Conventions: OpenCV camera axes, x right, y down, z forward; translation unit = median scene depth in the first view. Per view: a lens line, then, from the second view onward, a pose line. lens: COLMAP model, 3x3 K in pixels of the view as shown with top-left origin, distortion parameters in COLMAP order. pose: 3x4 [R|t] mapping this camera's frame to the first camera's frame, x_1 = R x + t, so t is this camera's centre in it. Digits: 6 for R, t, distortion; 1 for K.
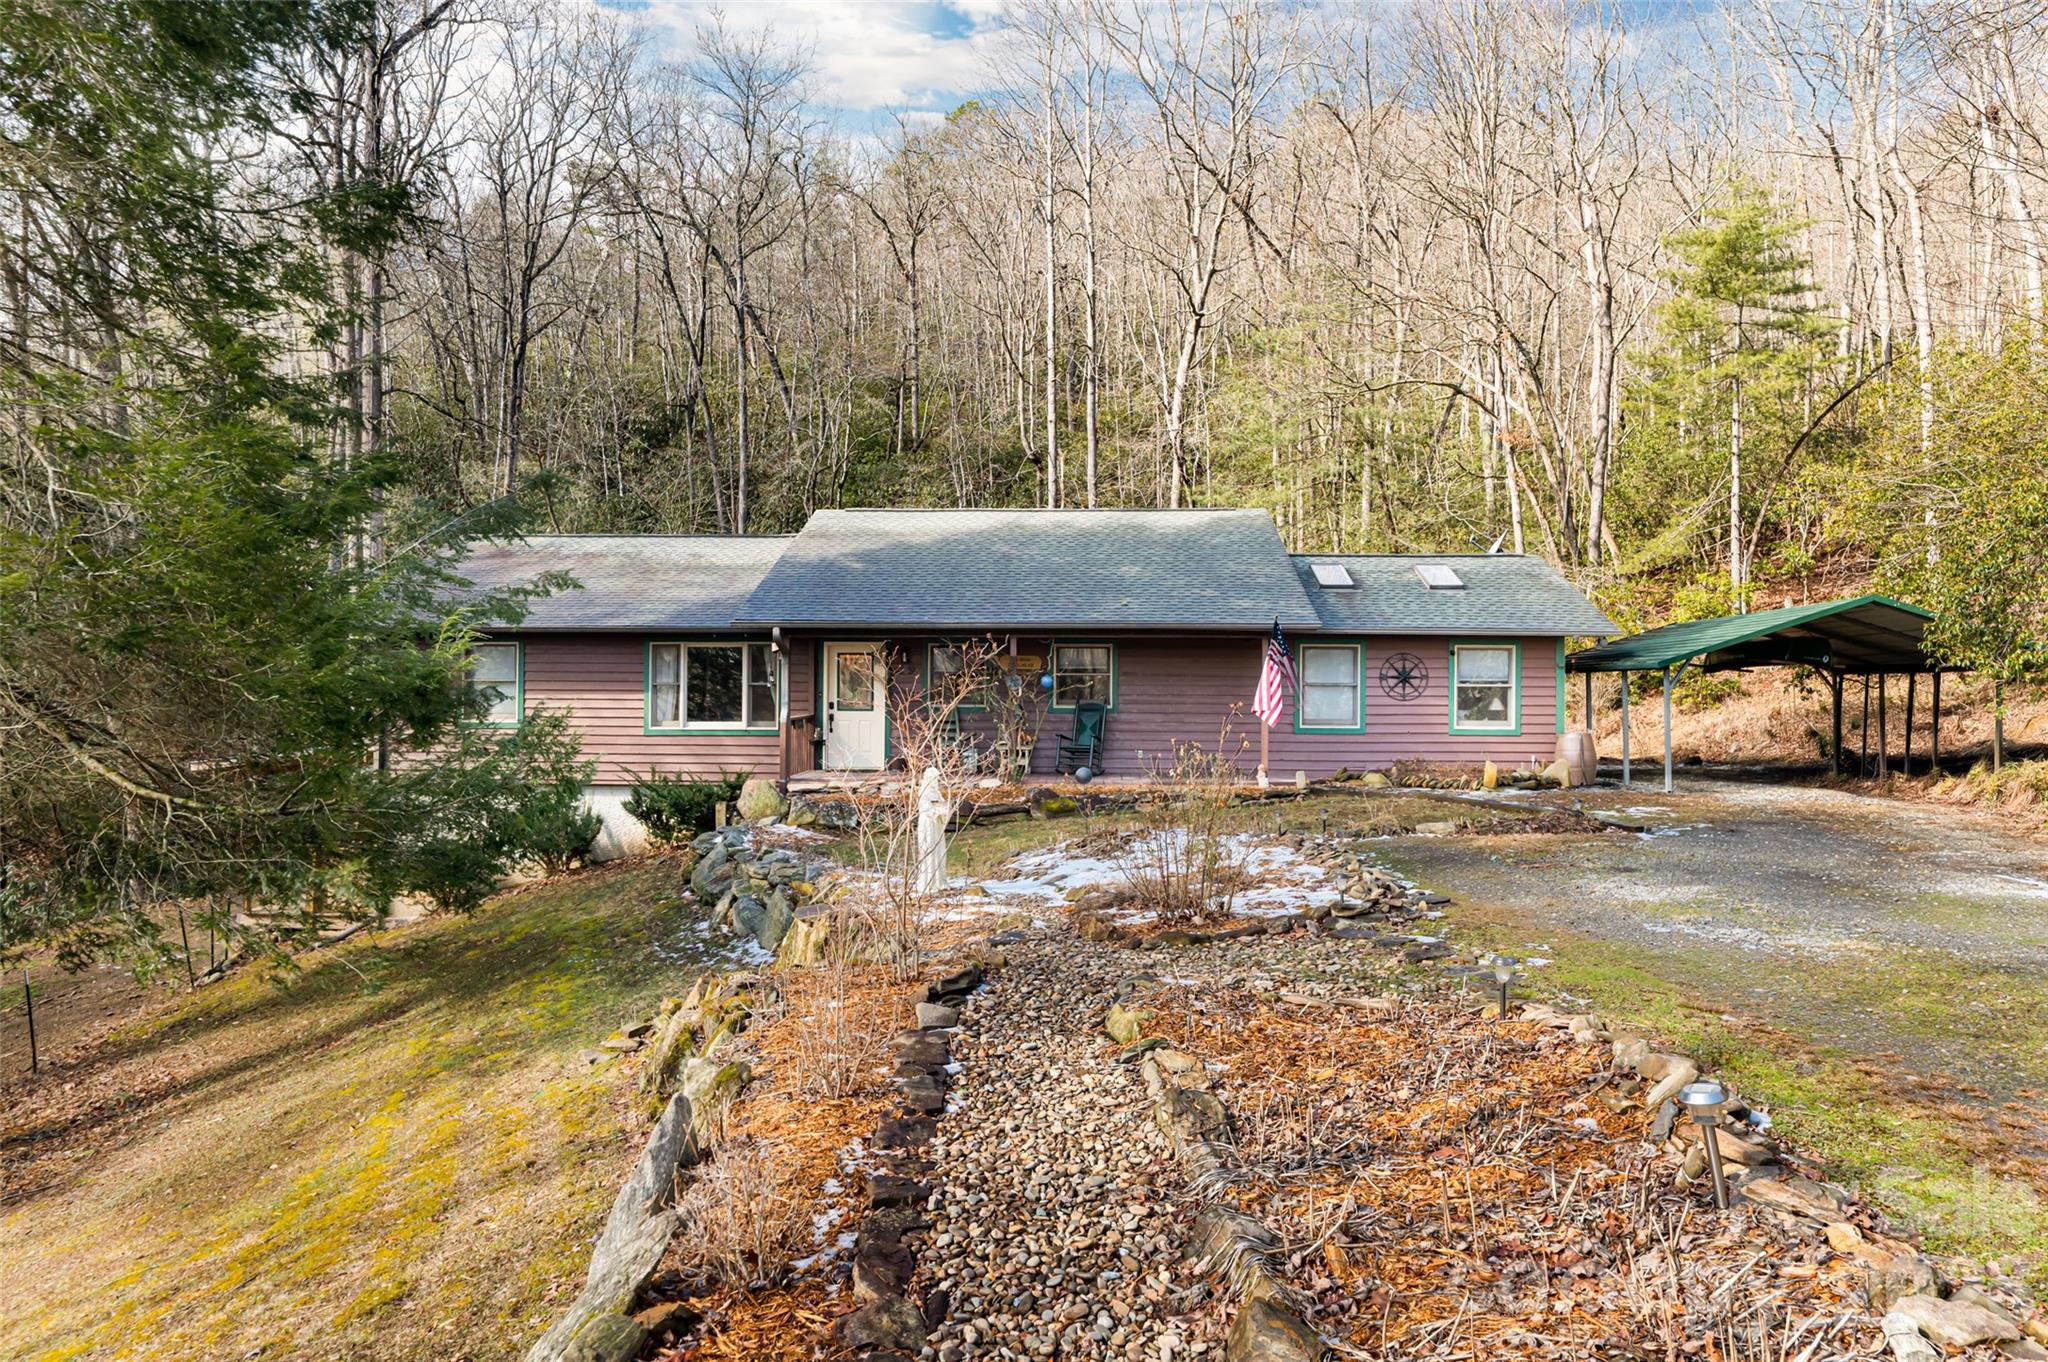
lens RADIAL K [[1110.9, 0, 962.9], [0, 1110.9, 689.6], [0, 0, 1]] dist [0.021762, -0.000097]
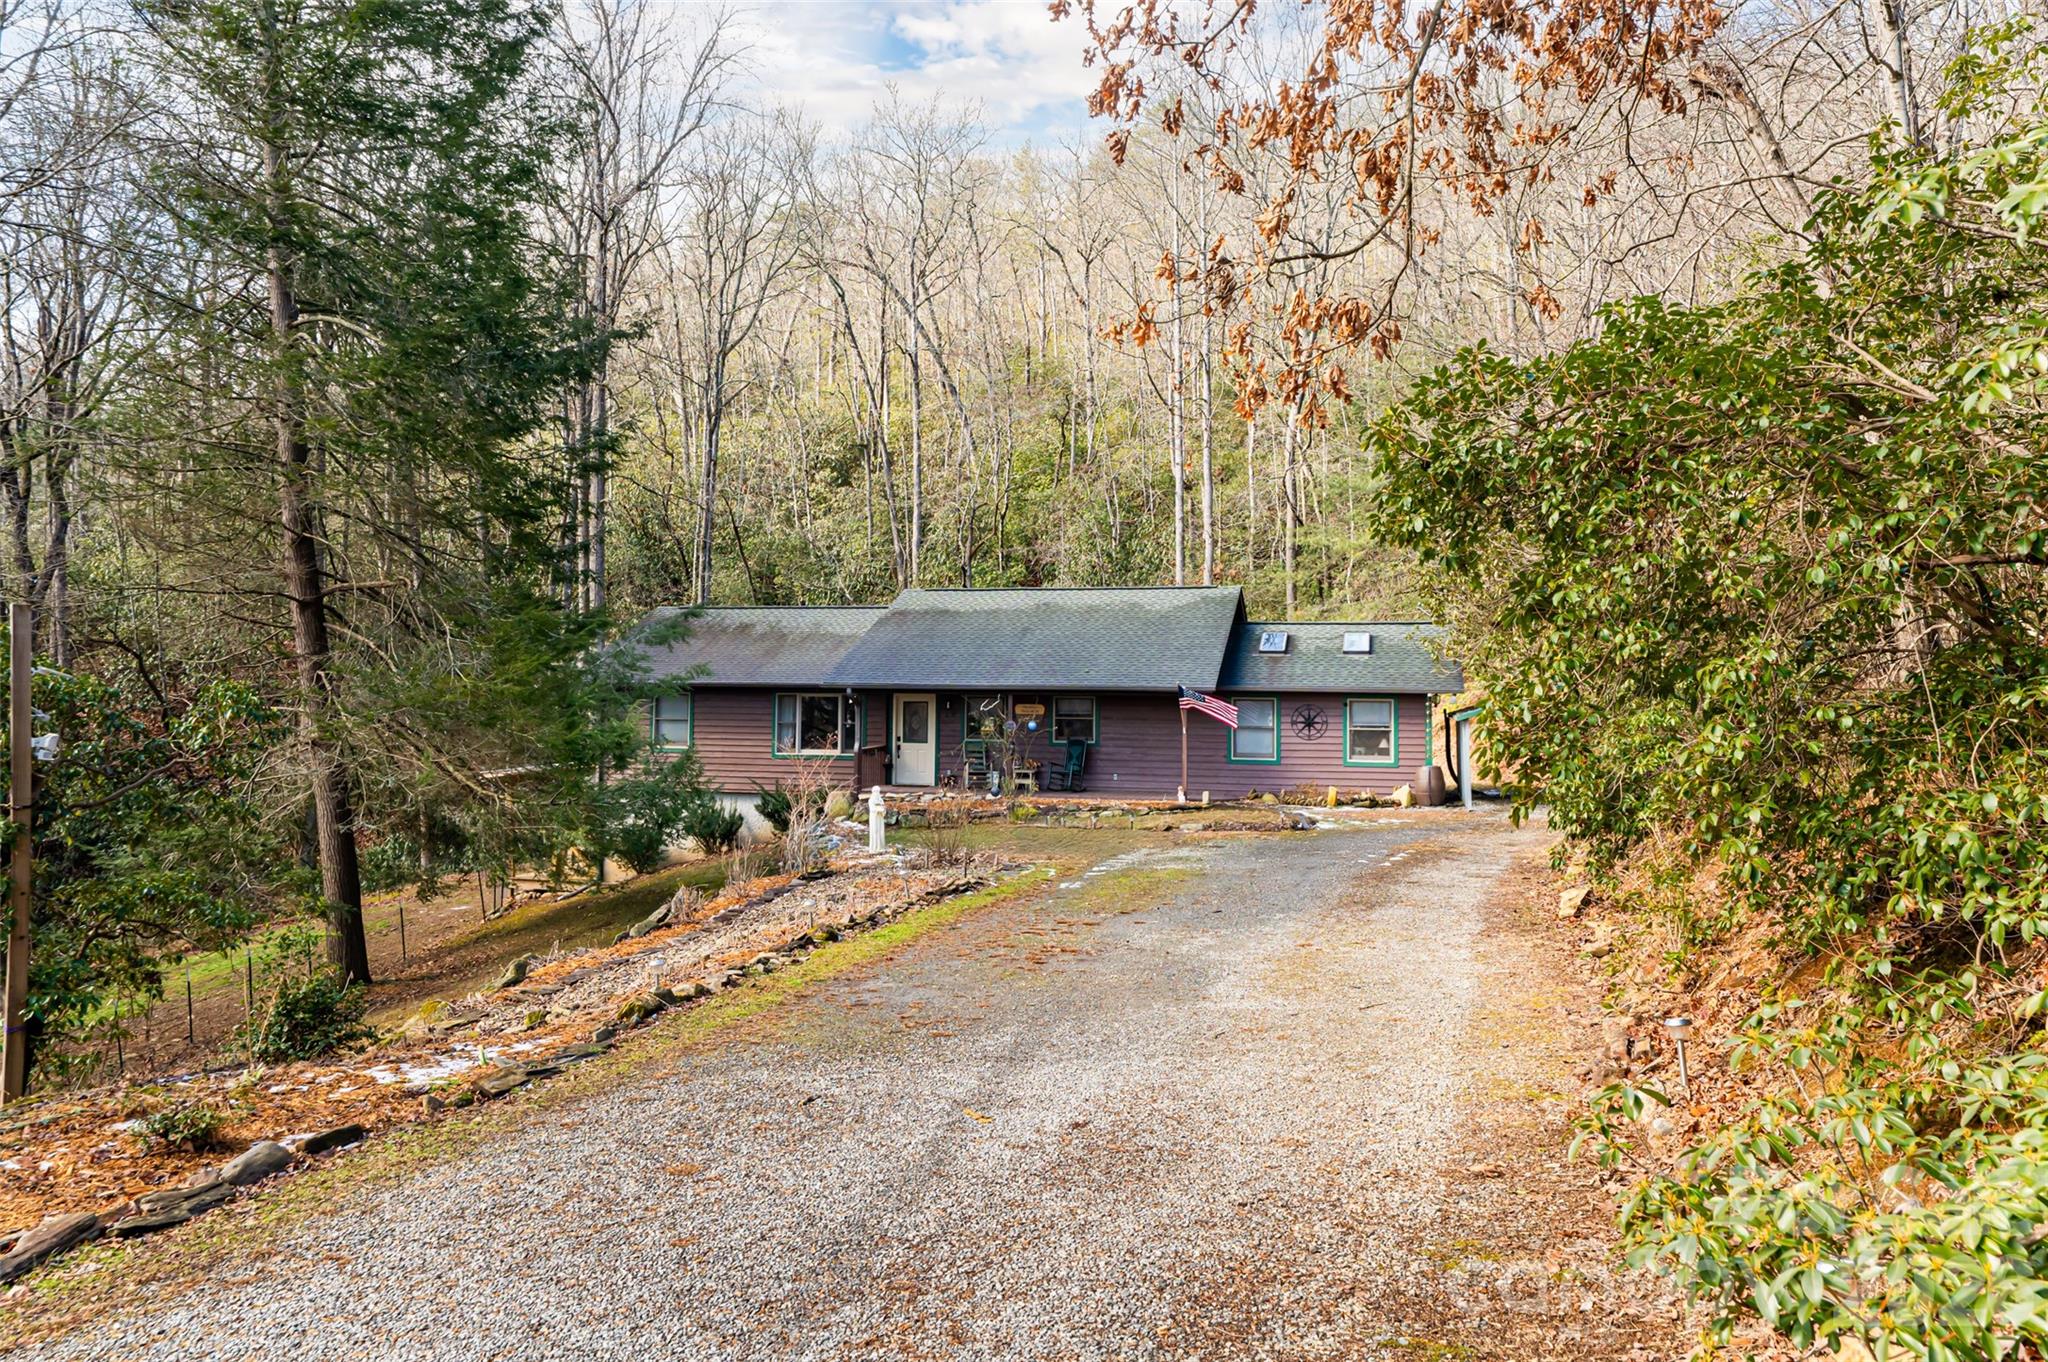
lens RADIAL K [[1110.9, 0, 962.9], [0, 1110.9, 689.6], [0, 0, 1]] dist [0.021762, -0.000097]
pose [[0.985885, 0.001338, -0.167421, 0.197537], [-0.002944, 0.999952, -0.009345, -0.035176], [0.167401, 0.009706, 0.985841, -0.371048]]
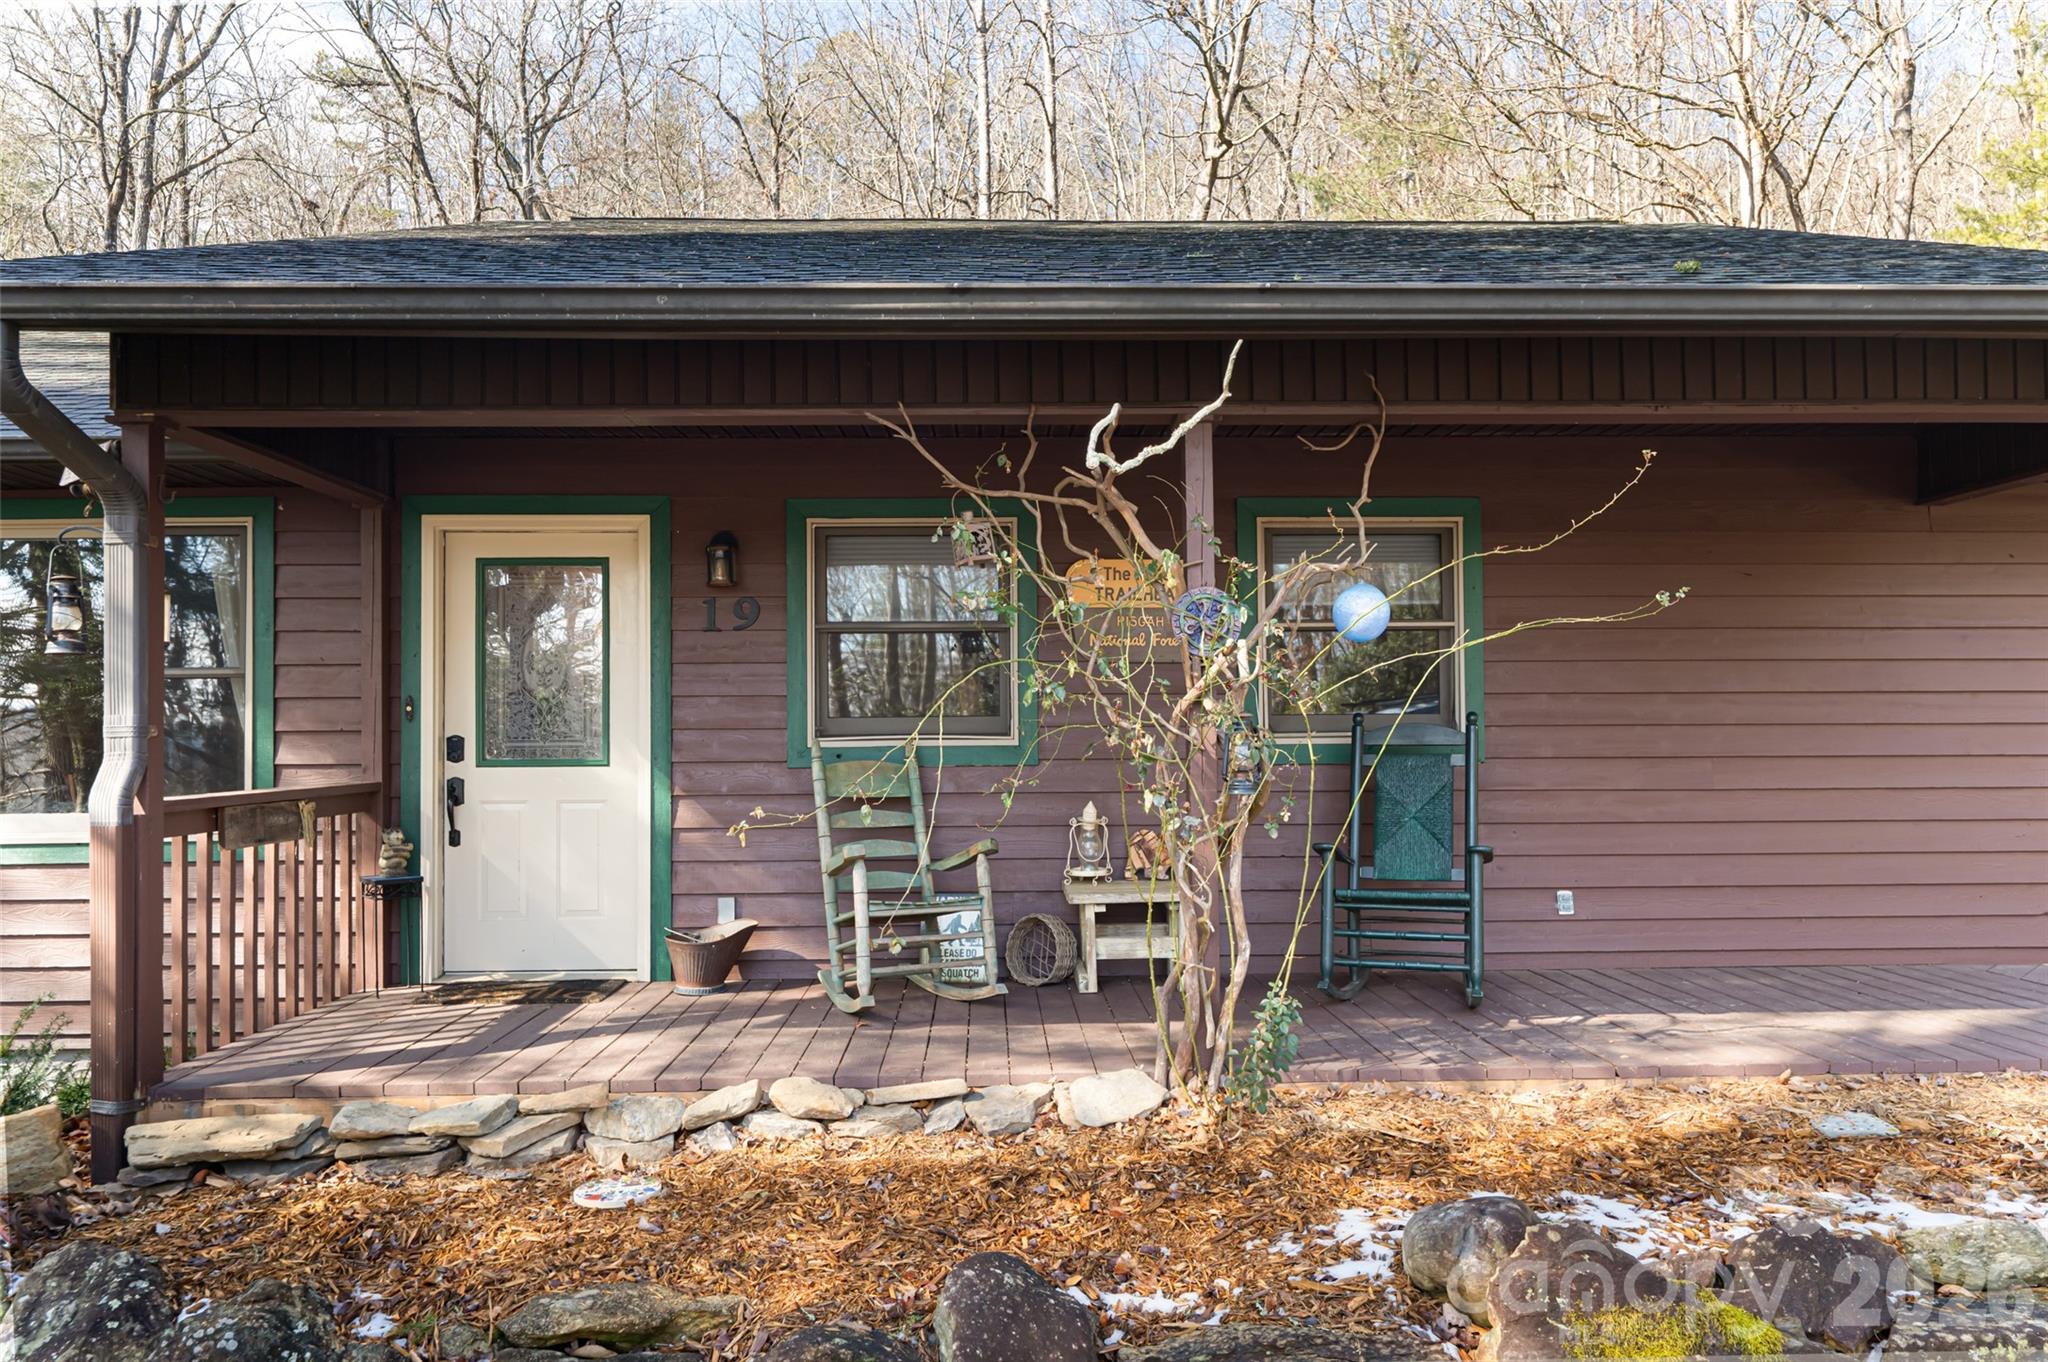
lens RADIAL K [[1431.6, 0, 1024.0], [0, 1431.6, 681.0], [0, 0, 1]] dist [-0.006101, -0.001839]
pose [[0.992115, -0.007667, 0.125096, -0.022063], [0.013036, 0.999026, -0.042155, 0.014644], [-0.124651, 0.043453, 0.991249, 0.635969]]
